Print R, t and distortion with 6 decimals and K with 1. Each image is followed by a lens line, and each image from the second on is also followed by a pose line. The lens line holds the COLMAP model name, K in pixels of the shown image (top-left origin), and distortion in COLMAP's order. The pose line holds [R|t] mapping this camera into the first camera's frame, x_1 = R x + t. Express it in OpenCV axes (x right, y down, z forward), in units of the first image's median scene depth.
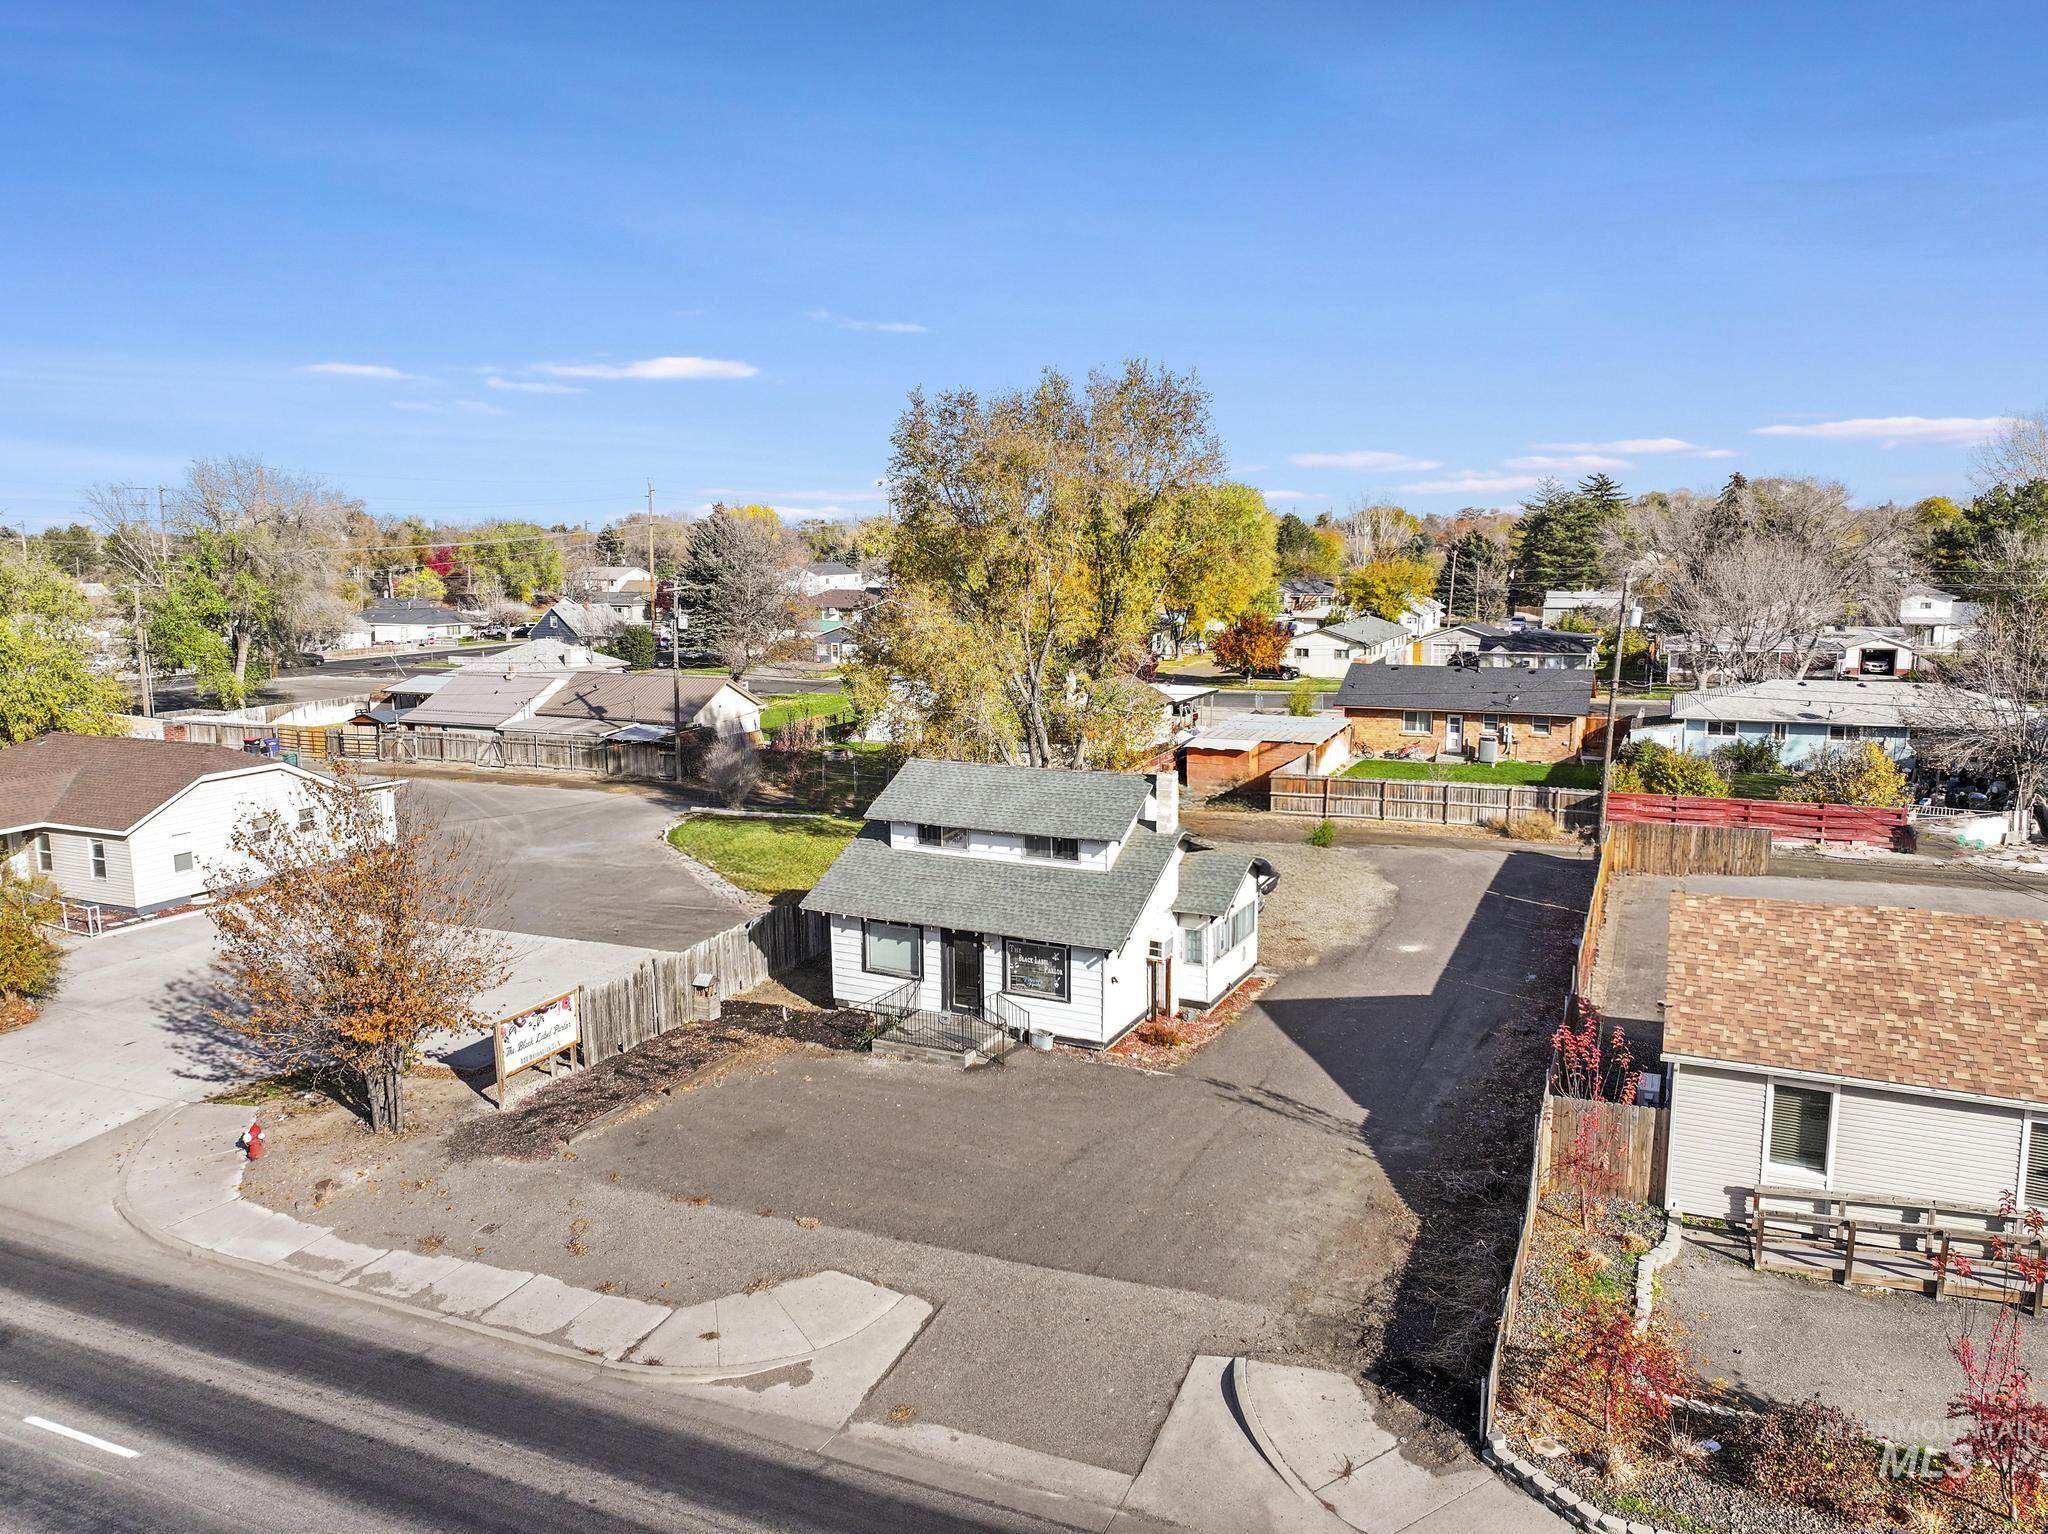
lens RADIAL K [[1430.4, 0, 1029.6], [0, 1430.4, 767.0], [0, 0, 1]] dist [-0.002237, 0.013499]
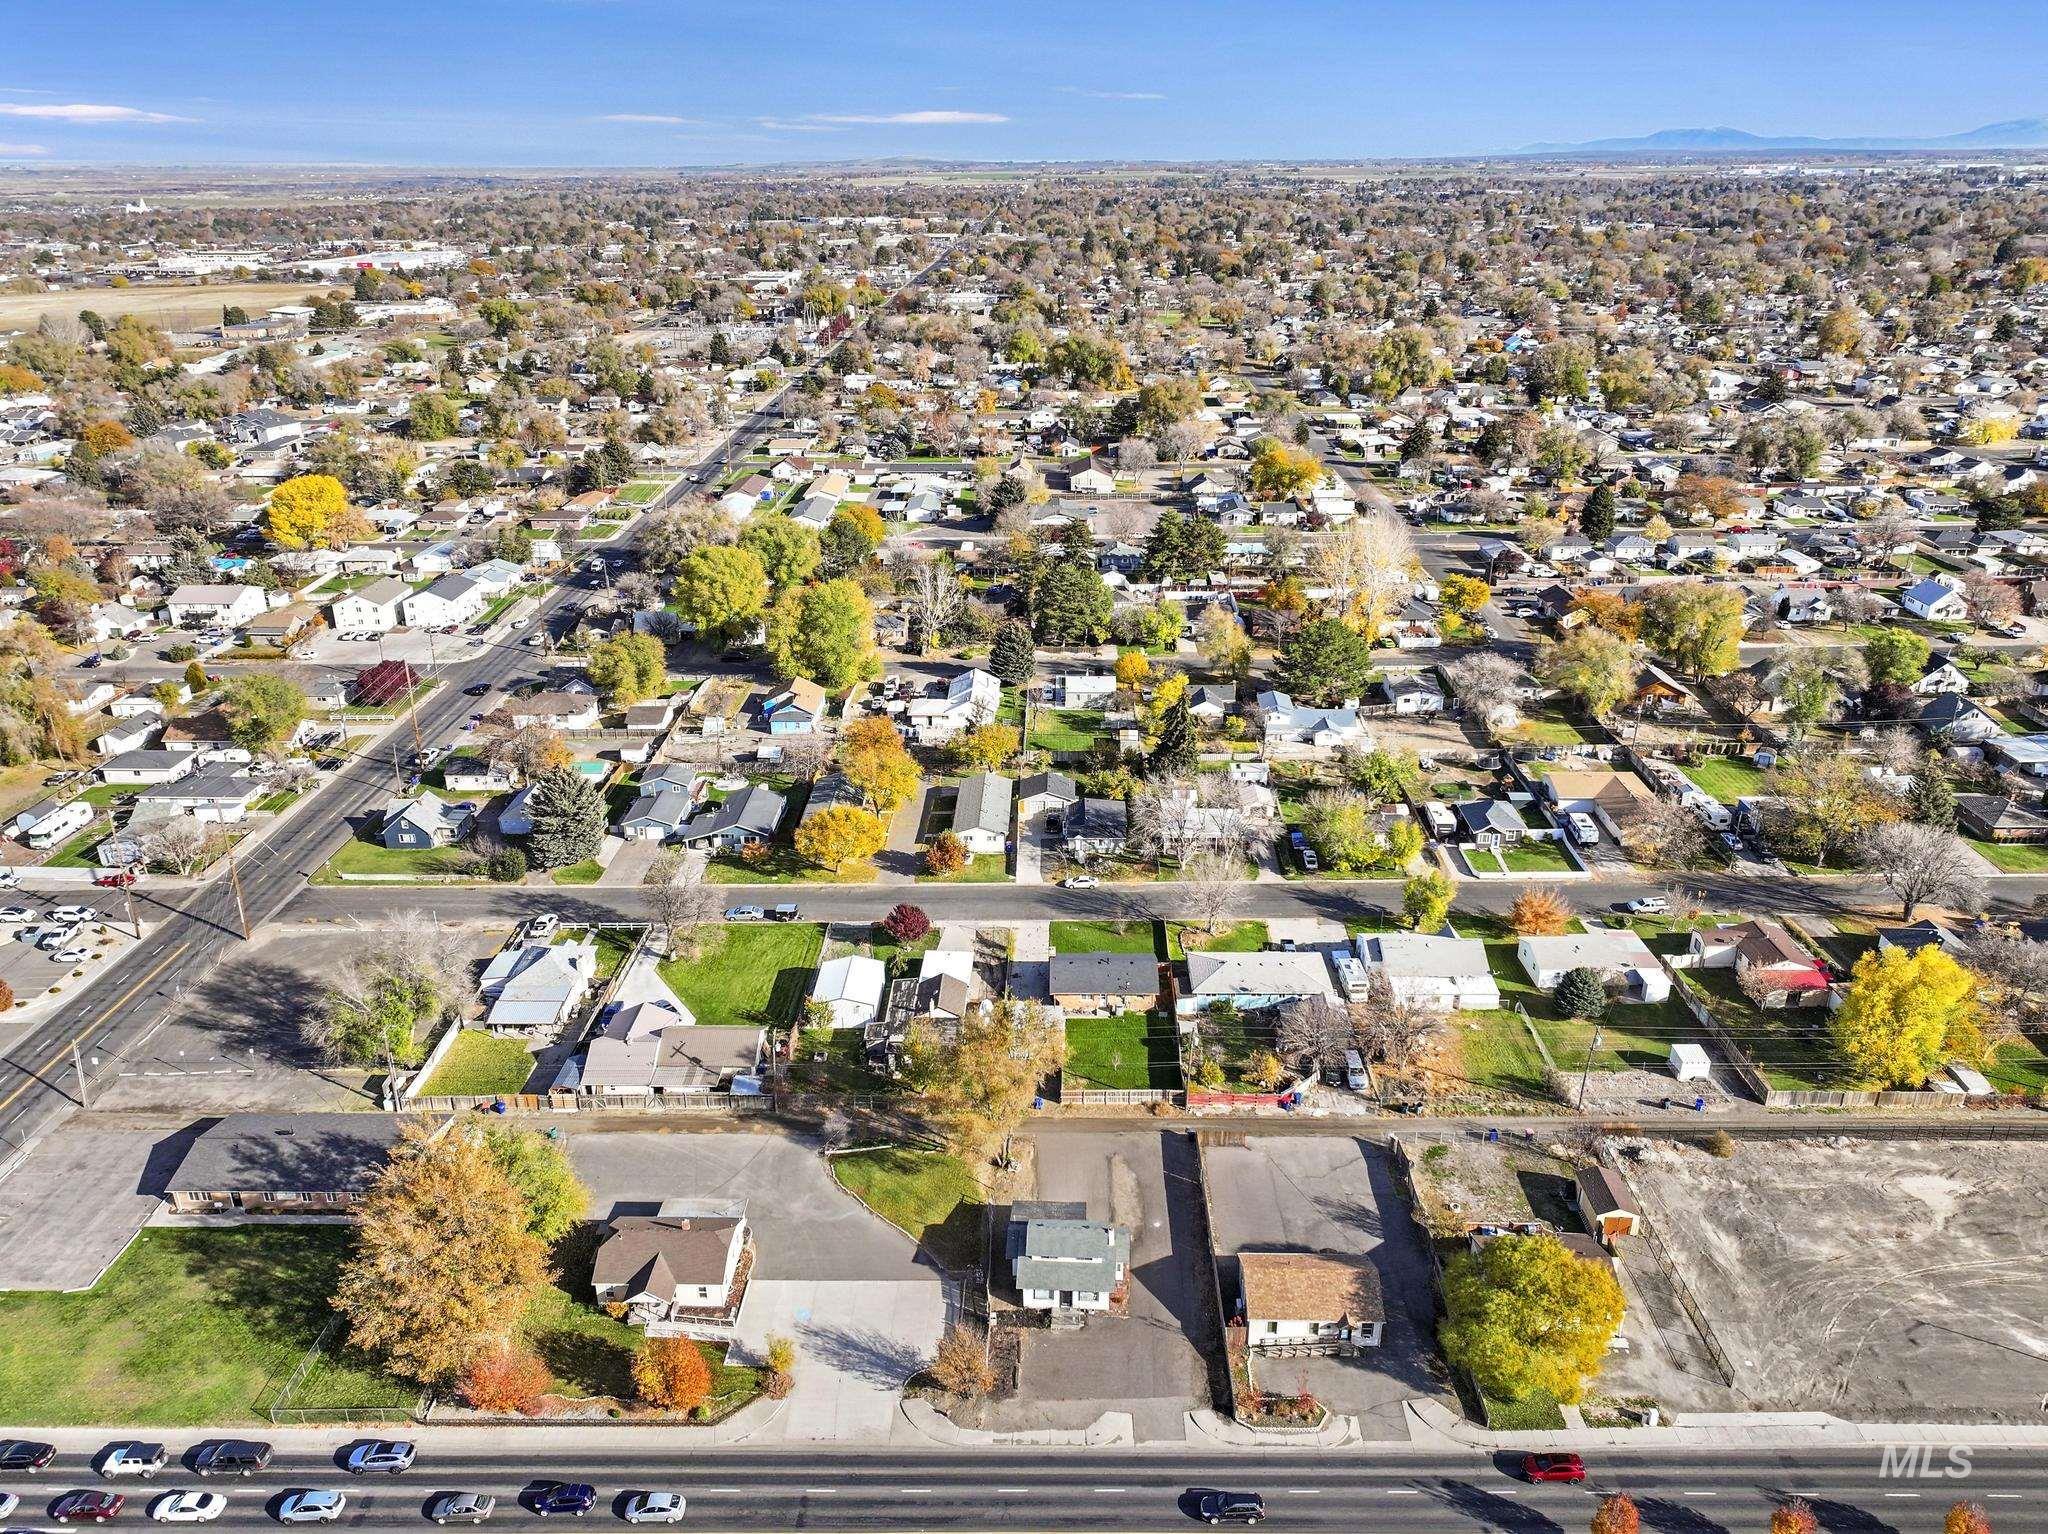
lens RADIAL K [[1418.5, 0, 1029.6], [0, 1418.5, 769.3], [0, 0, 1]] dist [0.000996, 0.002866]
pose [[0.920085, -0.149425, 0.362099, -1.258501], [0.061528, 0.968039, 0.243134, -2.072683], [-0.386856, -0.201425, 0.899872, -1.979917]]
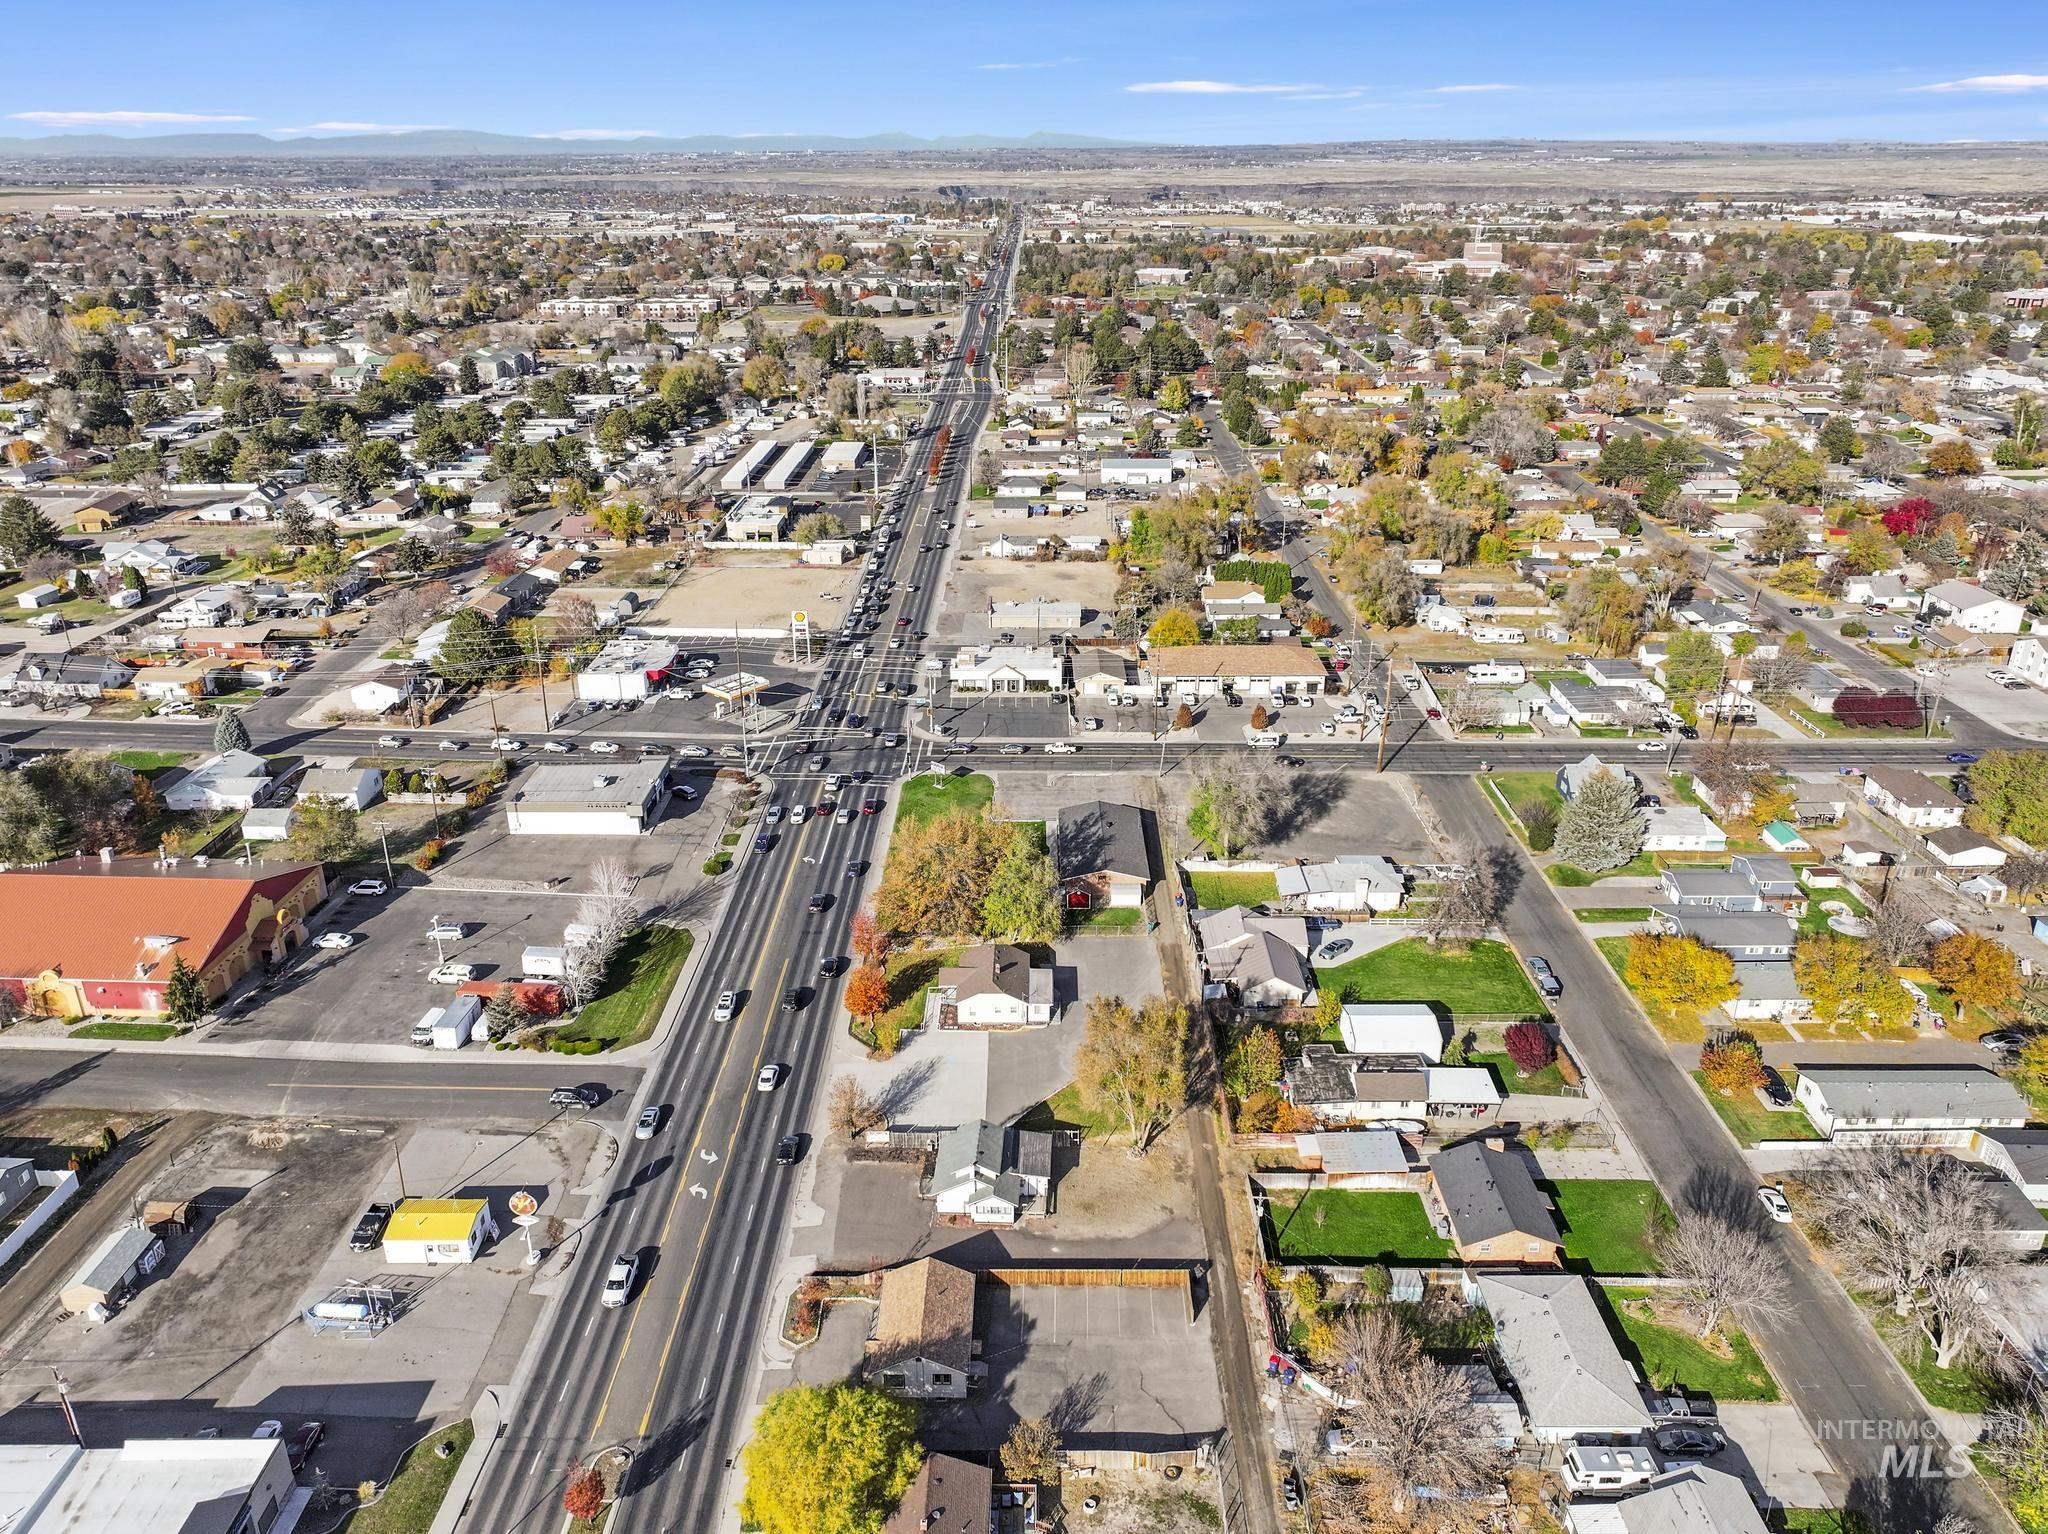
lens RADIAL K [[1450.4, 0, 1026.8], [0, 1450.4, 790.6], [0, 0, 1]] dist [-0.001330, 0.000170]
pose [[0.406544, 0.371918, -0.834505, 3.162426], [-0.146836, 0.928118, 0.342105, -2.382016], [0.901755, -0.016546, 0.431931, -0.585434]]
